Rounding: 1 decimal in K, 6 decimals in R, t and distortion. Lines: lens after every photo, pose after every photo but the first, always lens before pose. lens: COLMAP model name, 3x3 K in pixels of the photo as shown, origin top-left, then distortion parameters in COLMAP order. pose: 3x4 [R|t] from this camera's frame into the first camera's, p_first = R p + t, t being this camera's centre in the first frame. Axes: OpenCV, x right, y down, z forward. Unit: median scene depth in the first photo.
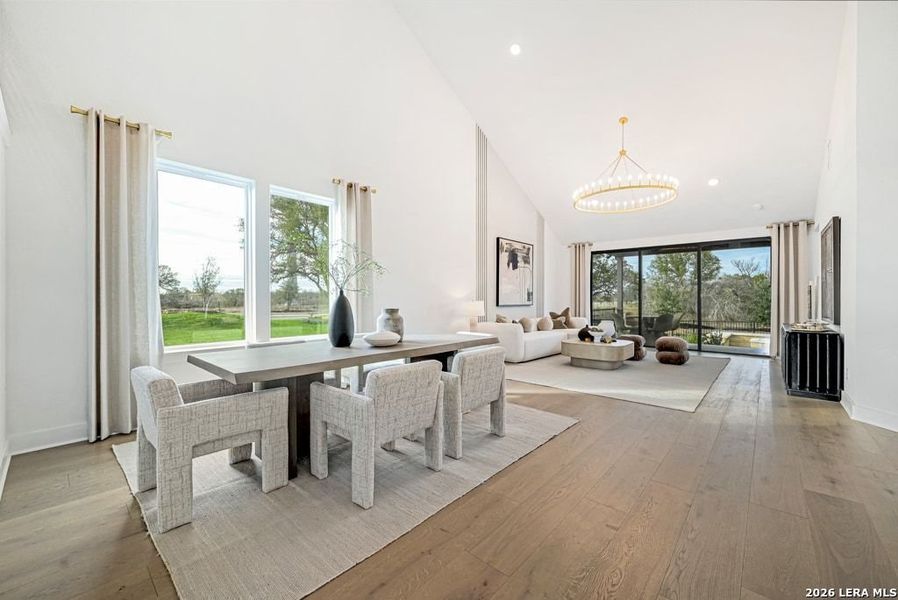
lens RADIAL K [[360.0, 0, 452.5], [0, 360.0, 294.3], [0, 0, 1]] dist [-0.001341, -0.000082]
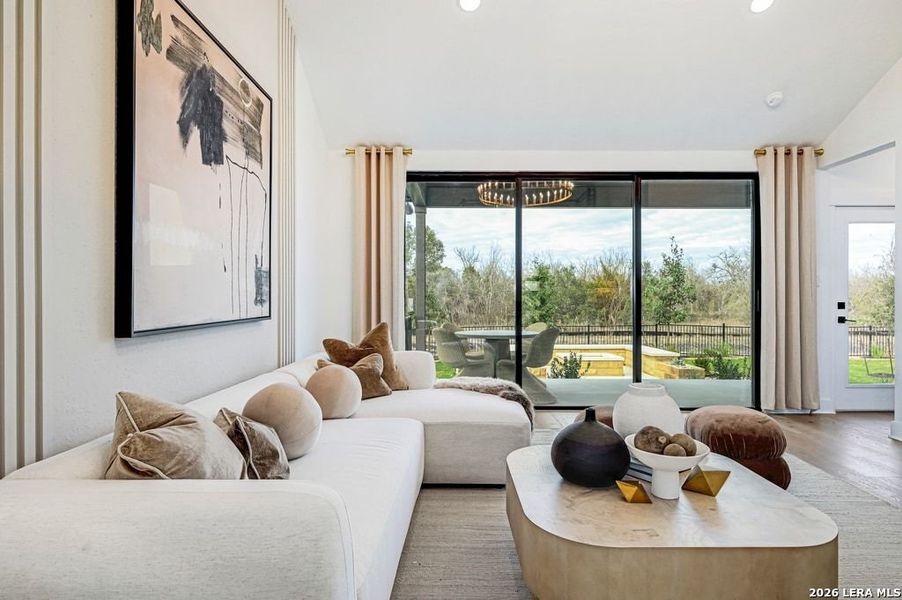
lens RADIAL K [[506.9, 0, 451.0], [0, 506.9, 300.0], [0, 0, 1]] dist [-0.000086, -0.000433]
pose [[0.754874, -0.008421, 0.655816, 0.077949], [-0.005776, 0.999793, 0.019486, 0.008030], [-0.655845, -0.018497, 0.754669, 0.662349]]
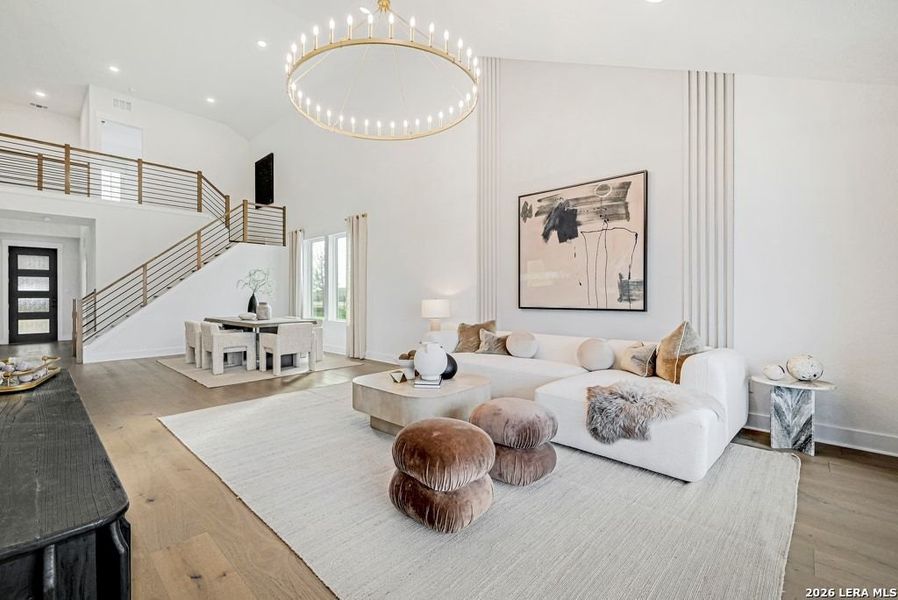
lens RADIAL K [[389.2, 0, 407.9], [0, 389.2, 297.3], [0, 0, 1]] dist [-0.000711, 0.000051]
pose [[-0.075892, 0.001729, -0.997115, 0.759978], [0.014903, 0.999889, 0.000600, 0.009848], [0.997005, -0.014815, -0.075909, 0.808339]]
